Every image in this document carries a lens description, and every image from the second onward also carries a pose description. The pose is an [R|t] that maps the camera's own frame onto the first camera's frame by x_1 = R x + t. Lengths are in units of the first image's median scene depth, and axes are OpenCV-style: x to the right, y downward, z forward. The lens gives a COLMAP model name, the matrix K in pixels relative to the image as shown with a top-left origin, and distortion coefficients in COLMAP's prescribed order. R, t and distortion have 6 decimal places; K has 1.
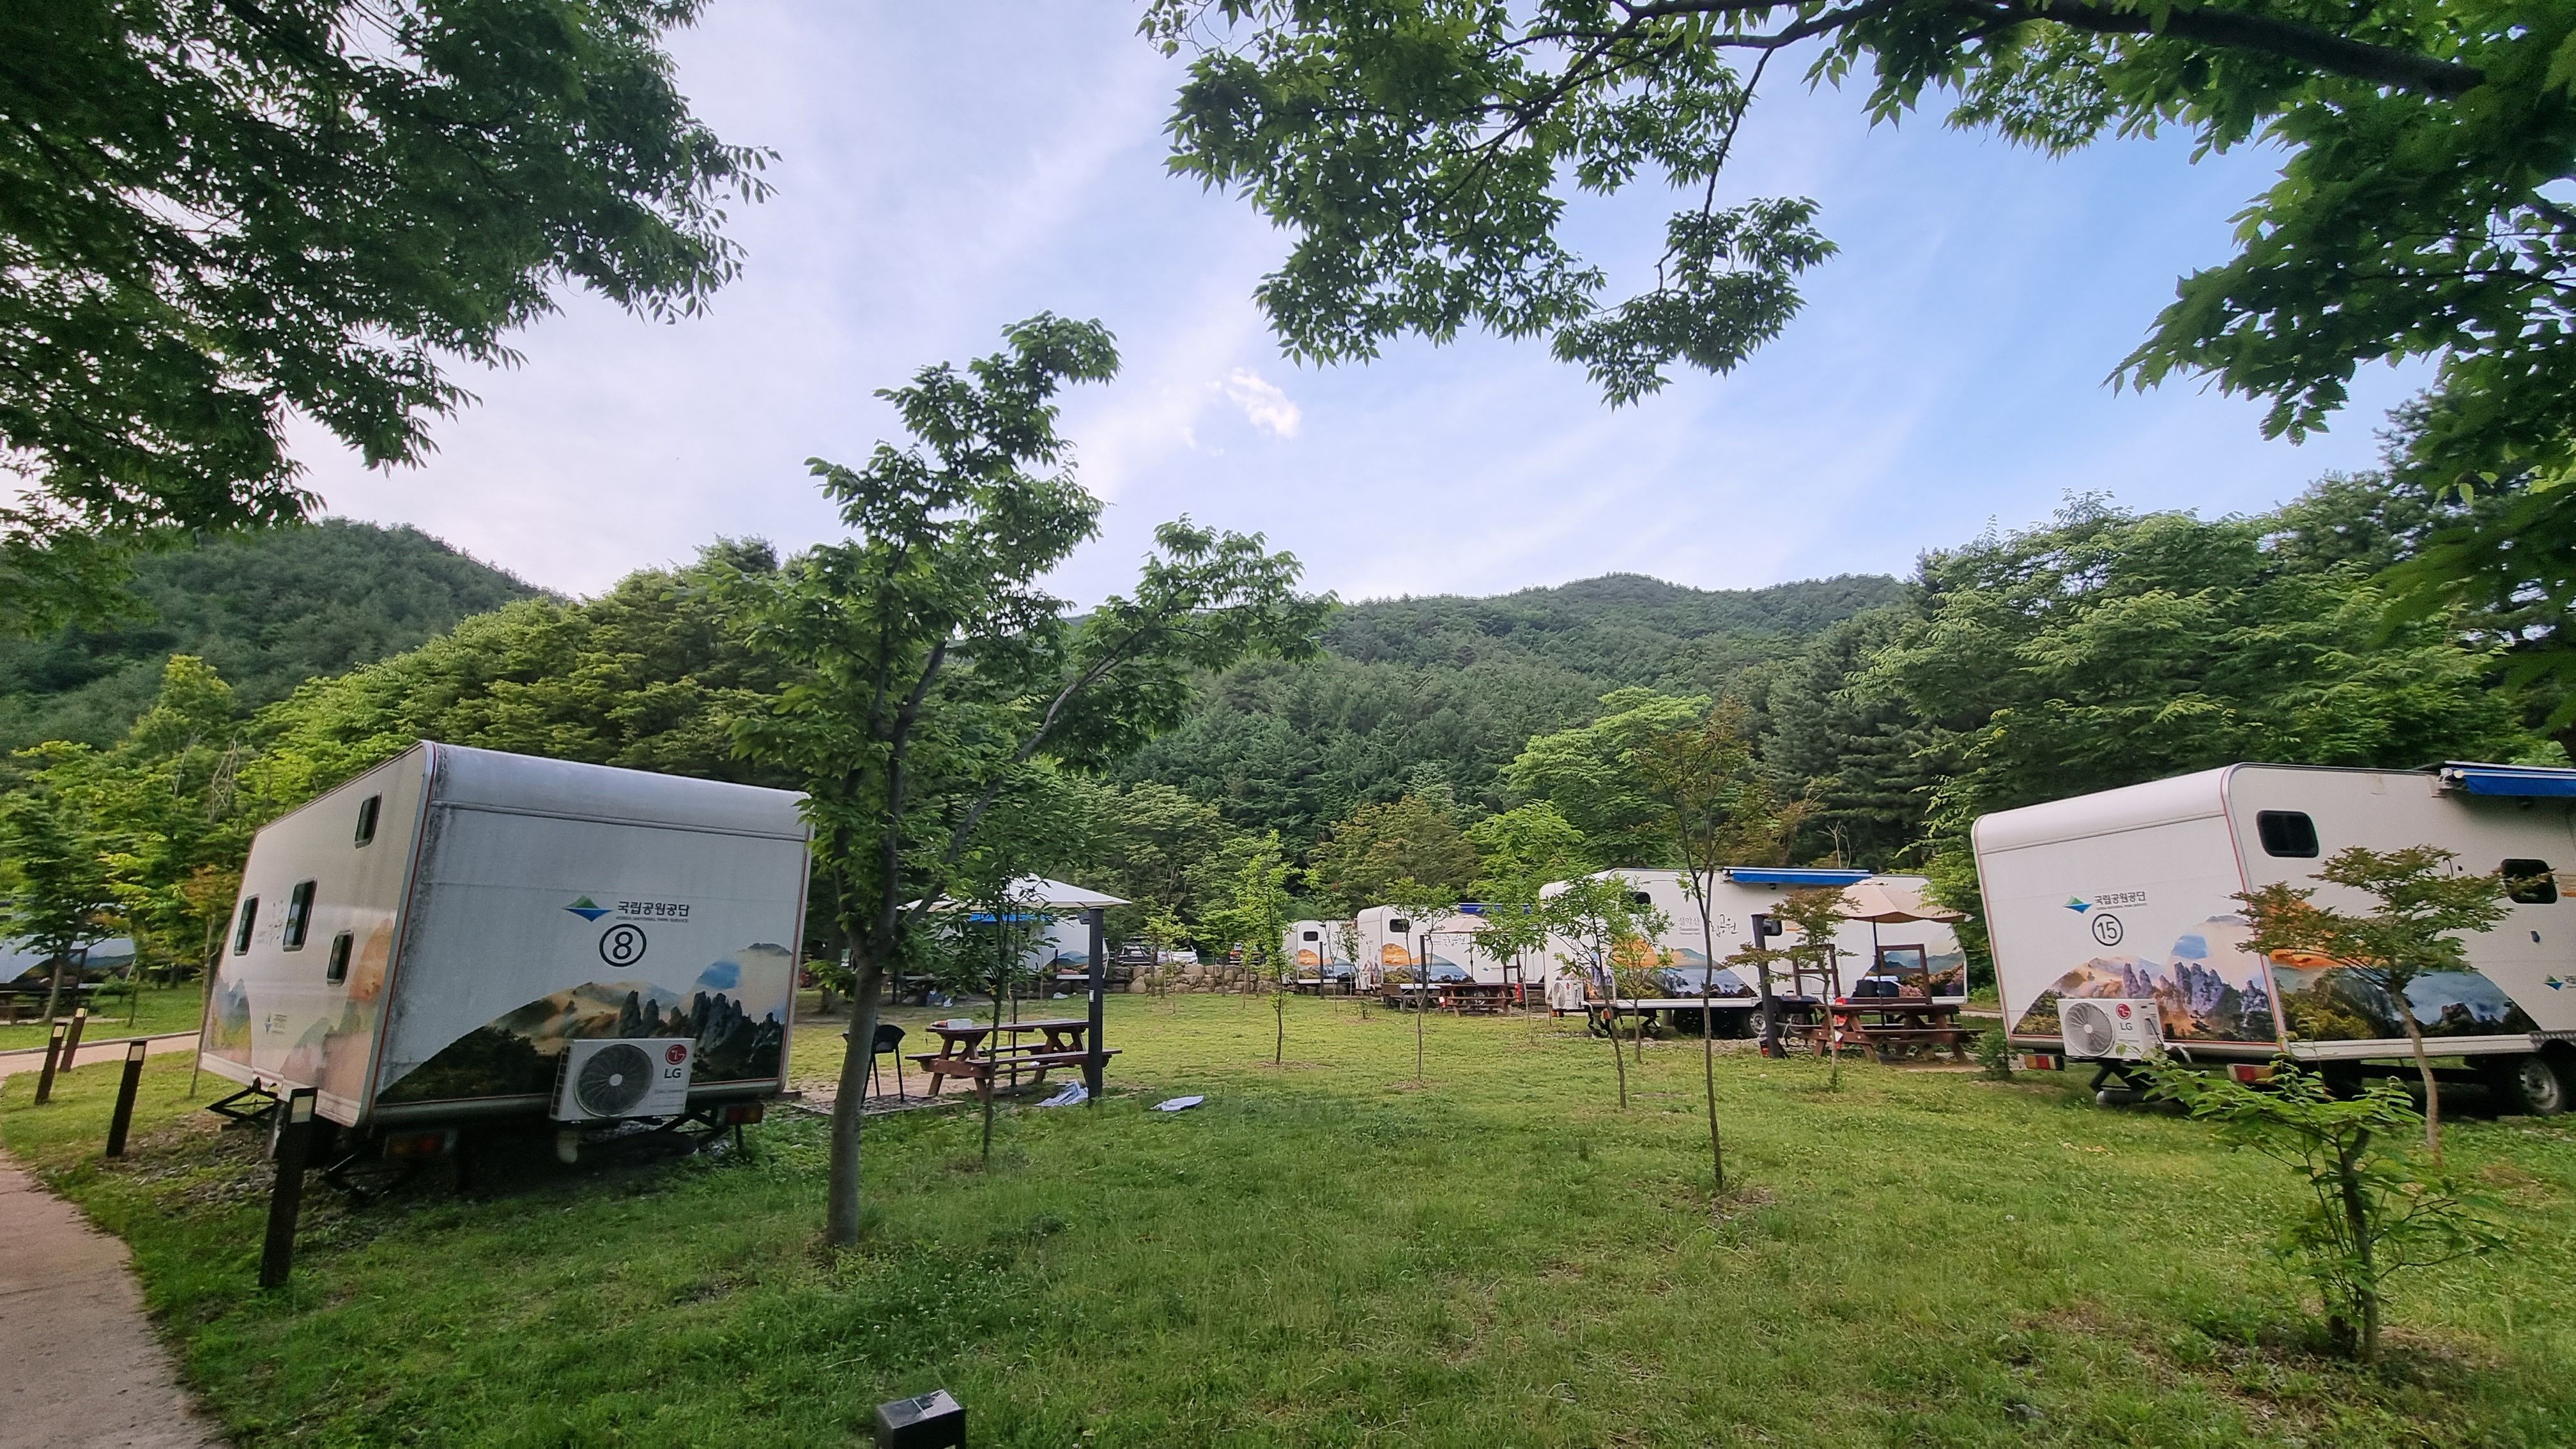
lens RADIAL K [[1032.1, 0, 1286.0], [0, 1032.1, 732.6], [0, 0, 1]] dist [-0.008692, -0.001023]
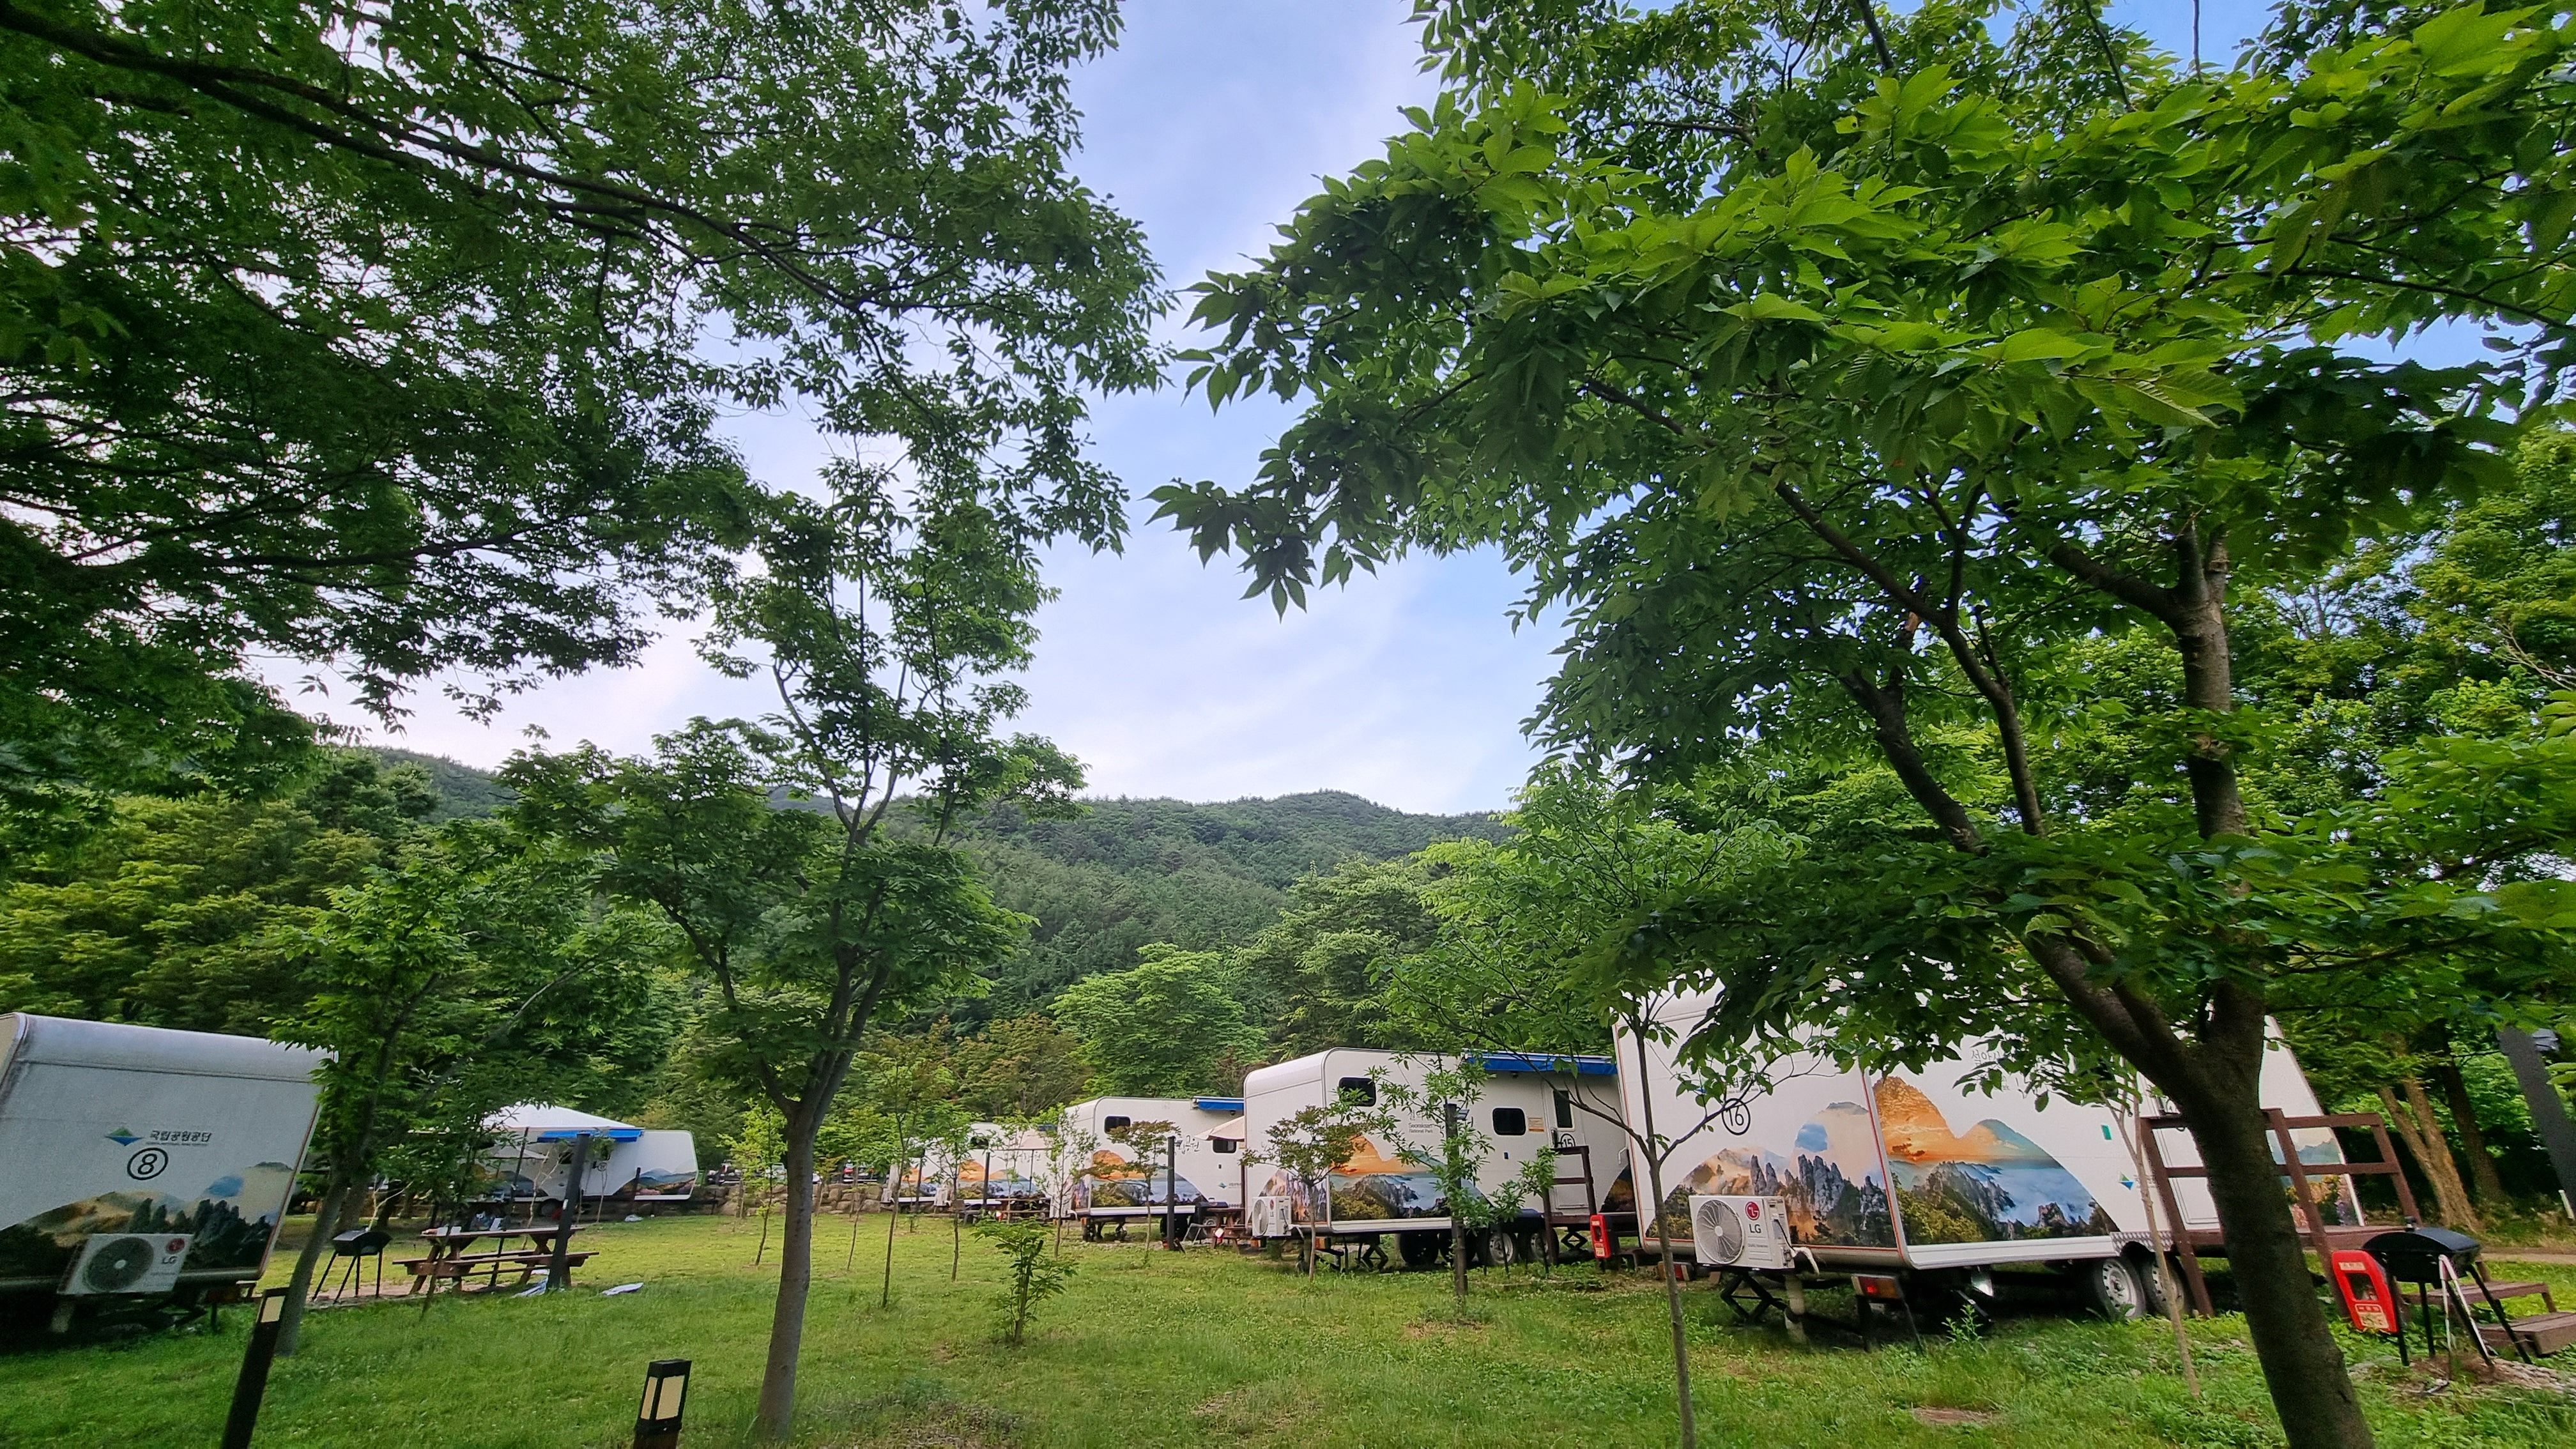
lens RADIAL K [[1032.1, 0, 1292.7], [0, 1032.1, 732.6], [0, 0, 1]] dist [-0.008692, -0.001023]
pose [[0.961626, 0.098672, 0.256006, 0.154807], [-0.048457, 0.979504, -0.195509, -0.060677], [-0.270050, 0.175602, 0.946698, -0.292538]]
